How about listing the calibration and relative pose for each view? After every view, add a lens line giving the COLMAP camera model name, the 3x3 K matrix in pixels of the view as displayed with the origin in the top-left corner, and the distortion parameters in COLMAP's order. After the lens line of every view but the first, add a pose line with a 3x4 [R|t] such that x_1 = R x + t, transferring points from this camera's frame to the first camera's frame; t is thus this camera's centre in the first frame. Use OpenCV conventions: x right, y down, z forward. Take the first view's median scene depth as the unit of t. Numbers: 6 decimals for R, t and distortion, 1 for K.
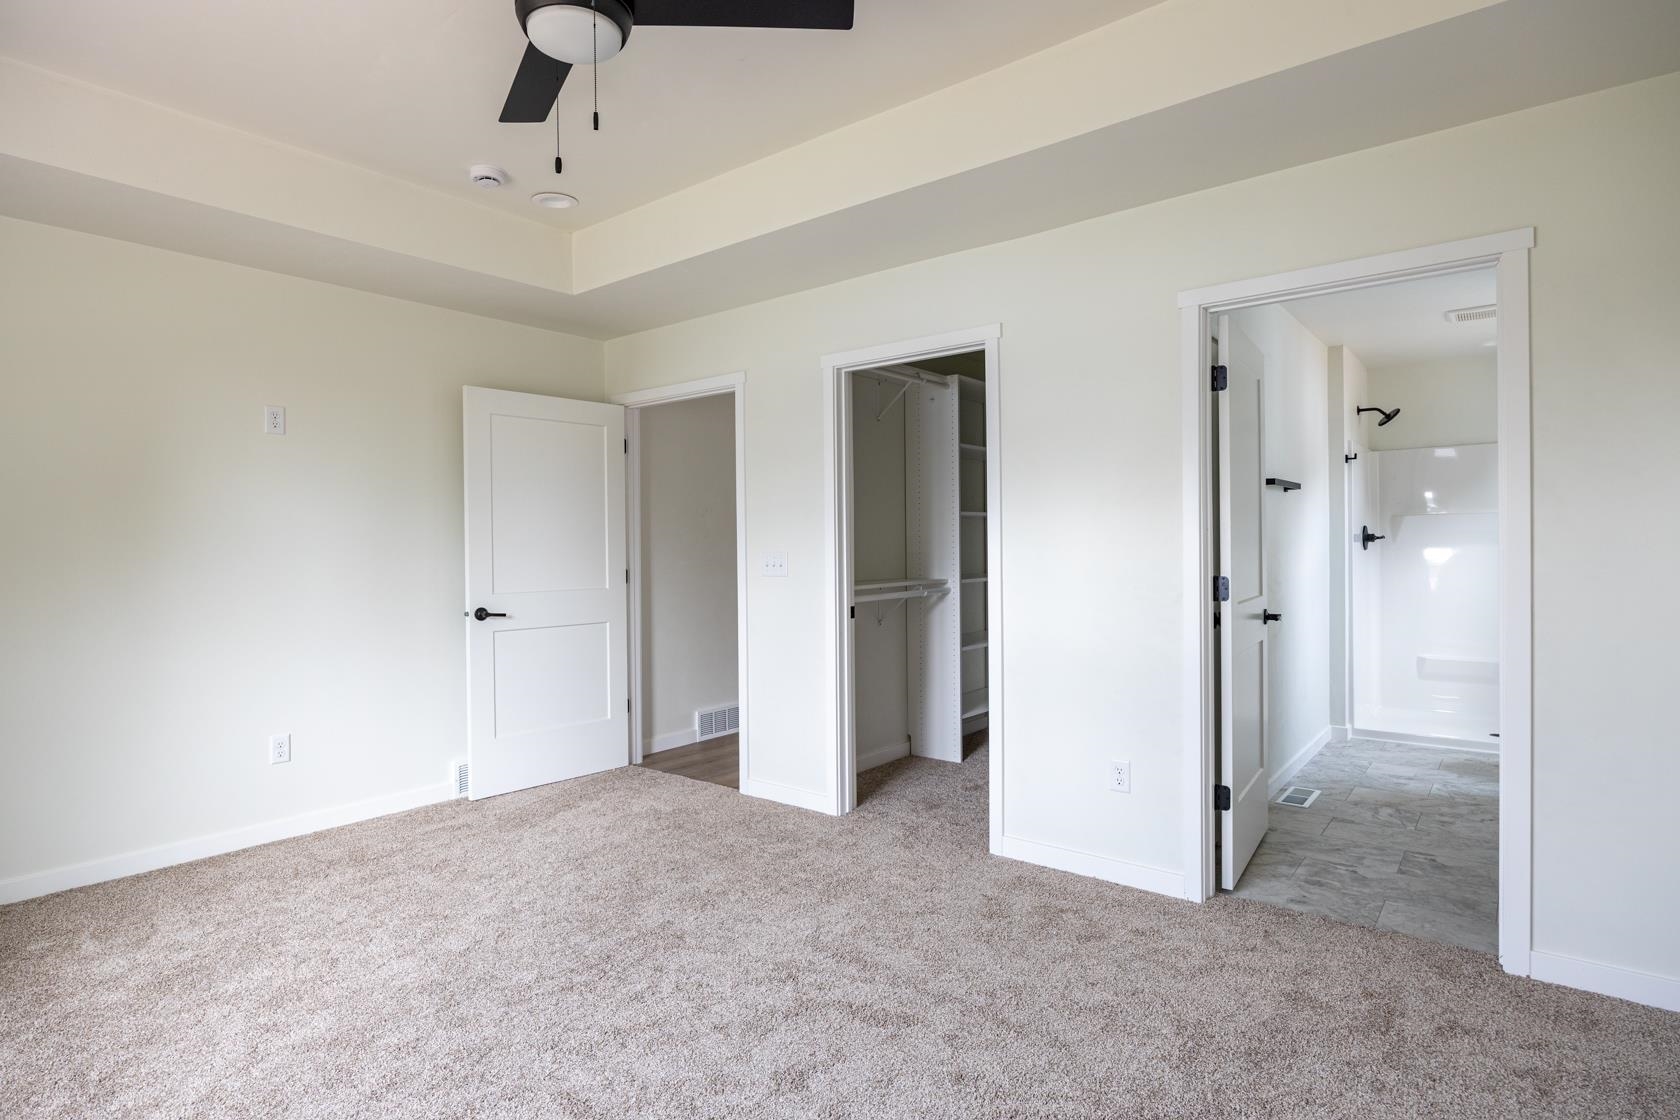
lens RADIAL K [[889.7, 0, 838.9], [0, 889.7, 556.7], [0, 0, 1]] dist [-0.004946, -0.002262]
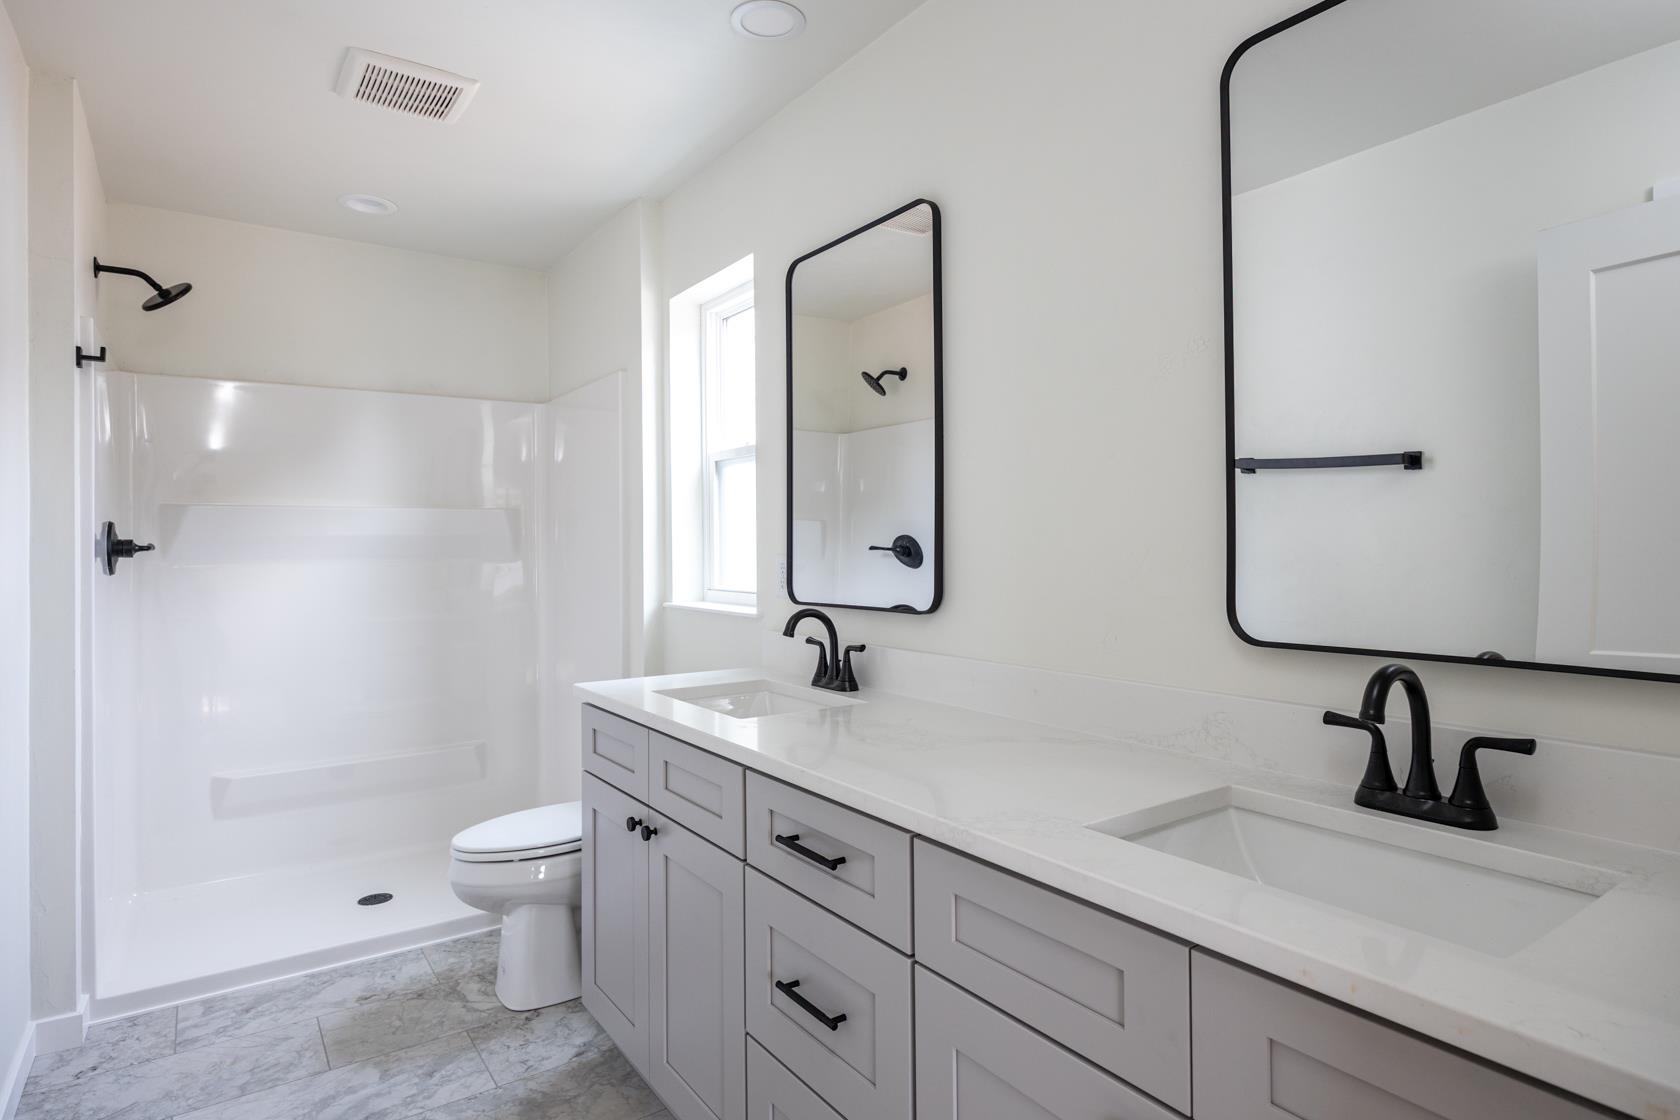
lens RADIAL K [[889.7, 0, 834.9], [0, 889.7, 552.5], [0, 0, 1]] dist [-0.004946, -0.002262]
pose [[0.275792, 0.009703, 0.961168, 0.258791], [0.009428, 0.999874, -0.012799, -0.009874], [-0.961171, 0.012592, 0.275665, 0.519018]]
